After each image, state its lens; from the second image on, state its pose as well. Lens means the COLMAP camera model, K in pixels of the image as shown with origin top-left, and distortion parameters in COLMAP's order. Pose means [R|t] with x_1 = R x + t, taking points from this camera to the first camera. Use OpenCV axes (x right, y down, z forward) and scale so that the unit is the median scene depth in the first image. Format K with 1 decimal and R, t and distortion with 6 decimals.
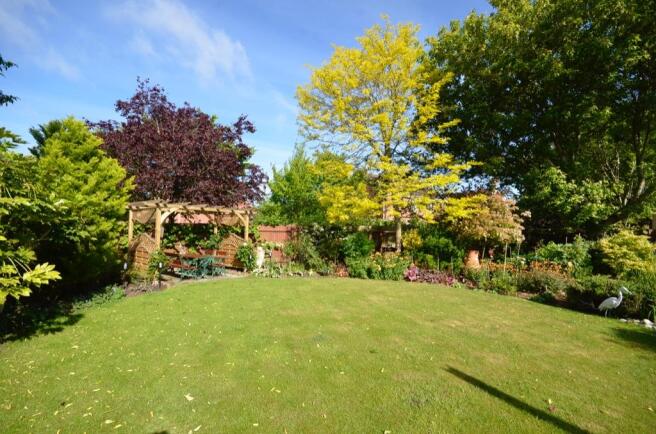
lens RADIAL K [[286.5, 0, 324.9], [0, 286.5, 221.2], [0, 0, 1]] dist [-0.001886, -0.002131]
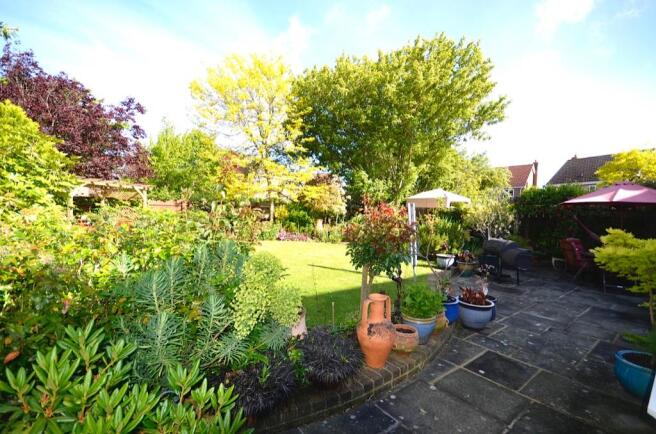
lens RADIAL K [[286.5, 0, 321.7], [0, 286.5, 220.7], [0, 0, 1]] dist [-0.001886, -0.002131]
pose [[0.880590, -0.011943, 0.473728, -0.217685], [-0.028784, 0.996488, 0.078628, -0.013263], [-0.473003, -0.082875, 0.877154, -0.388855]]
